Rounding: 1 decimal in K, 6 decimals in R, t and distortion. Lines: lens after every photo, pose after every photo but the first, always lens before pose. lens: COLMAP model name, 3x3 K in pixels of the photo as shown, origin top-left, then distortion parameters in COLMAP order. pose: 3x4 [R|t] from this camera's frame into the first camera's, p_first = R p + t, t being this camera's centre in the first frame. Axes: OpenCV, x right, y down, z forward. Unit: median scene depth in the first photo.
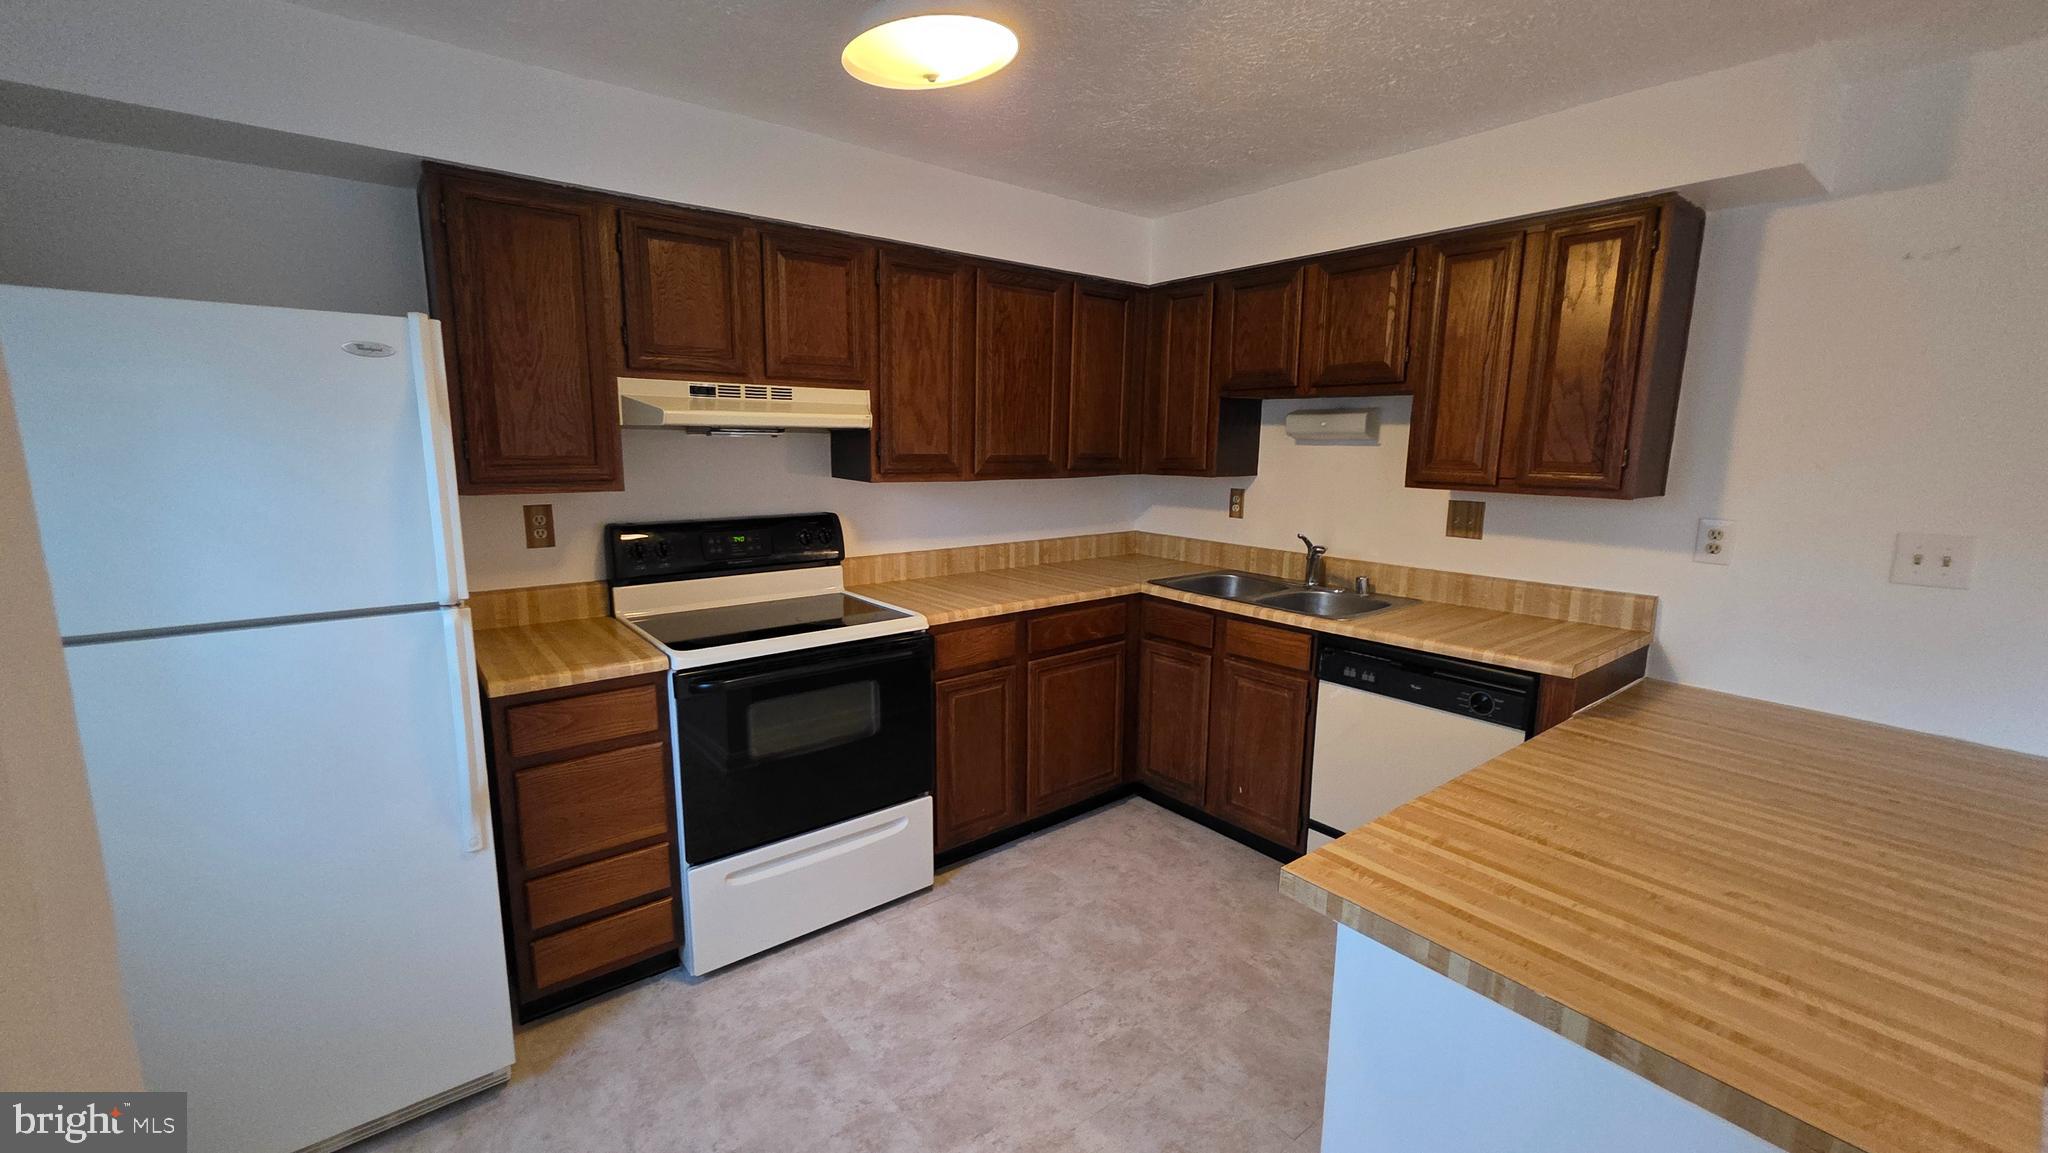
lens RADIAL K [[812.8, 0, 1022.5], [0, 812.8, 572.5], [0, 0, 1]] dist [0.001502, -0.000005]
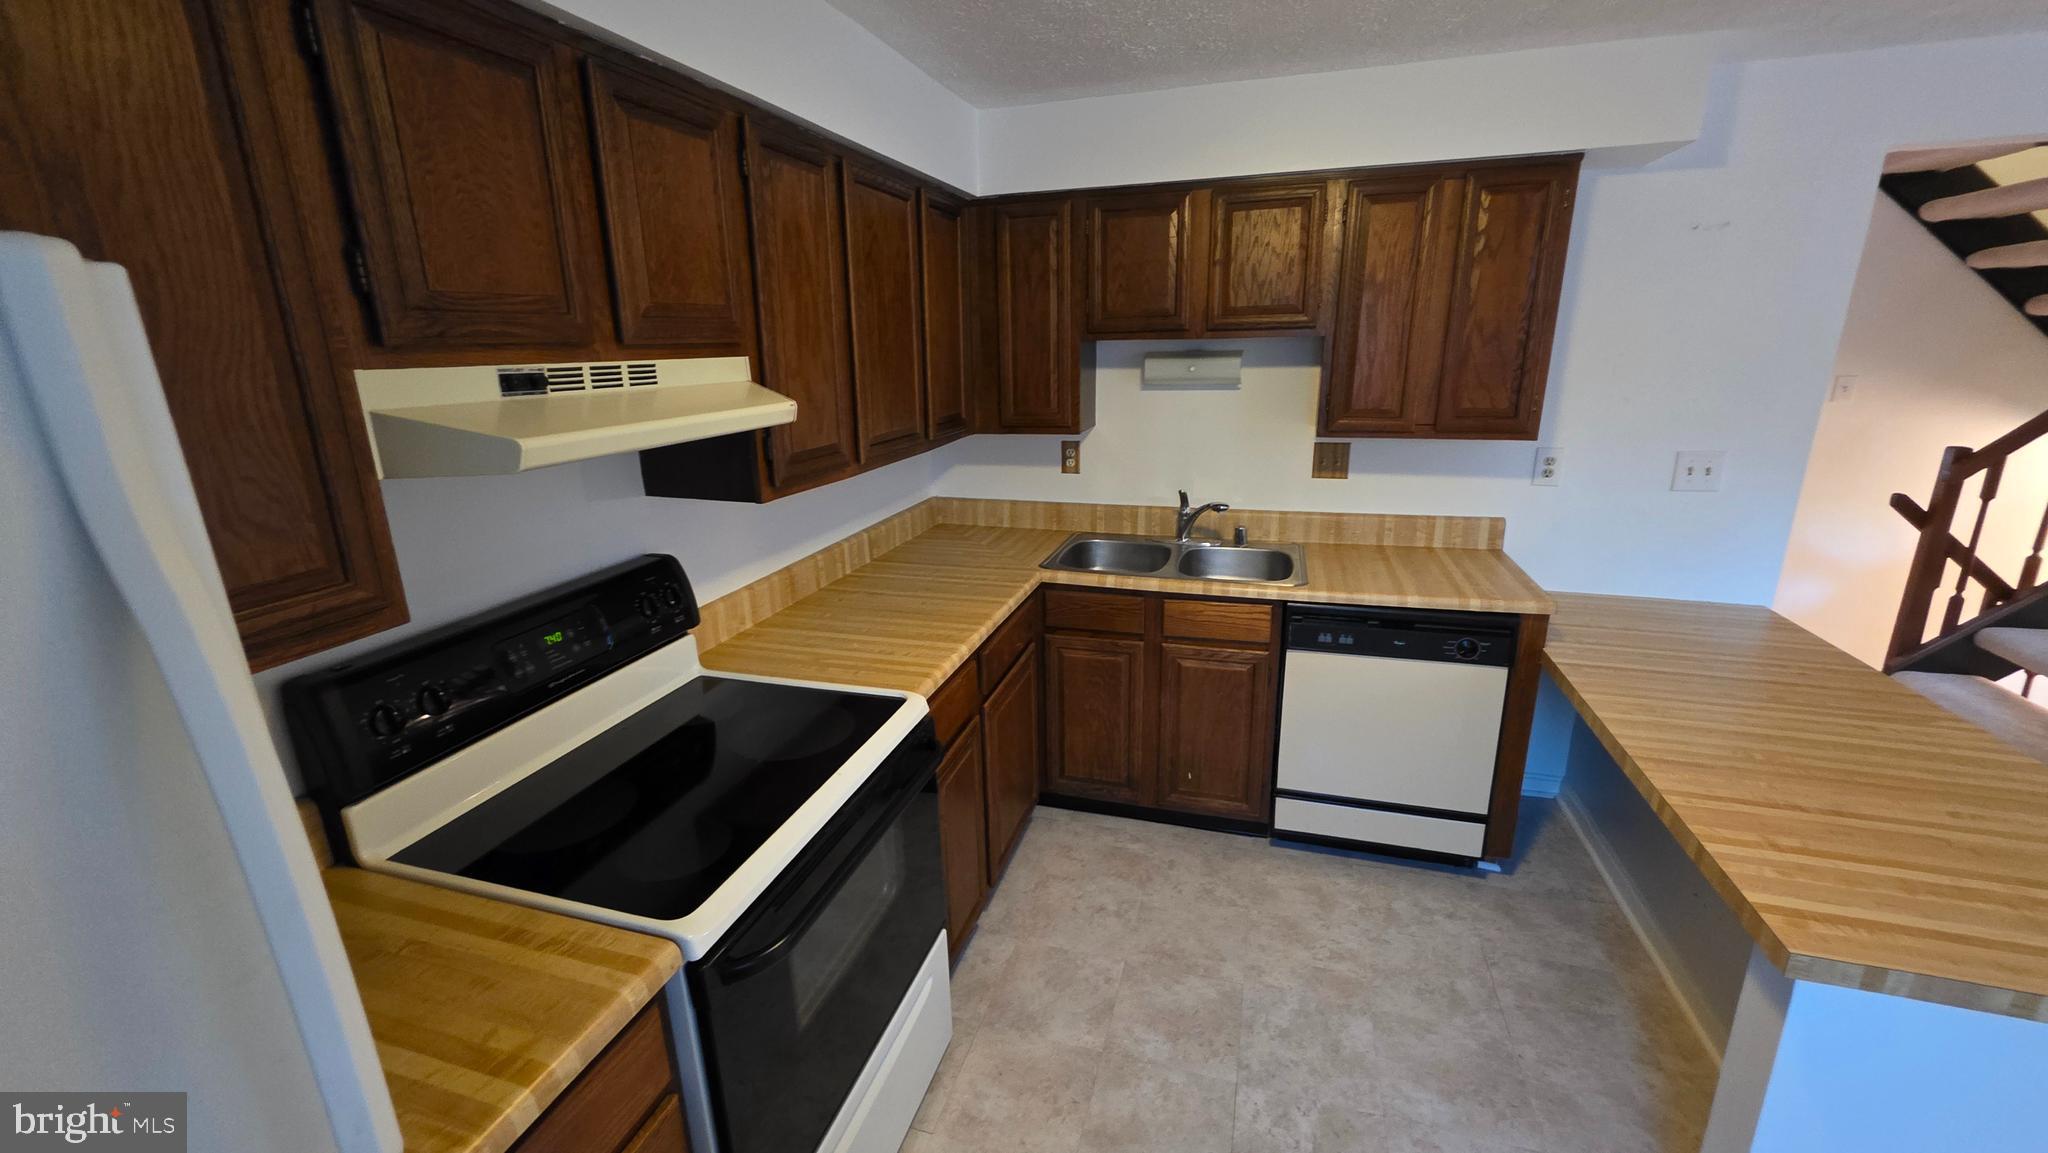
lens RADIAL K [[812.8, 0, 1022.5], [0, 812.8, 572.5], [0, 0, 1]] dist [0.001502, -0.000005]
pose [[0.829616, -0.177893, 0.529236, -0.383011], [0.119364, 0.982479, 0.143132, -0.131414], [-0.545426, -0.055573, 0.836315, 0.378274]]
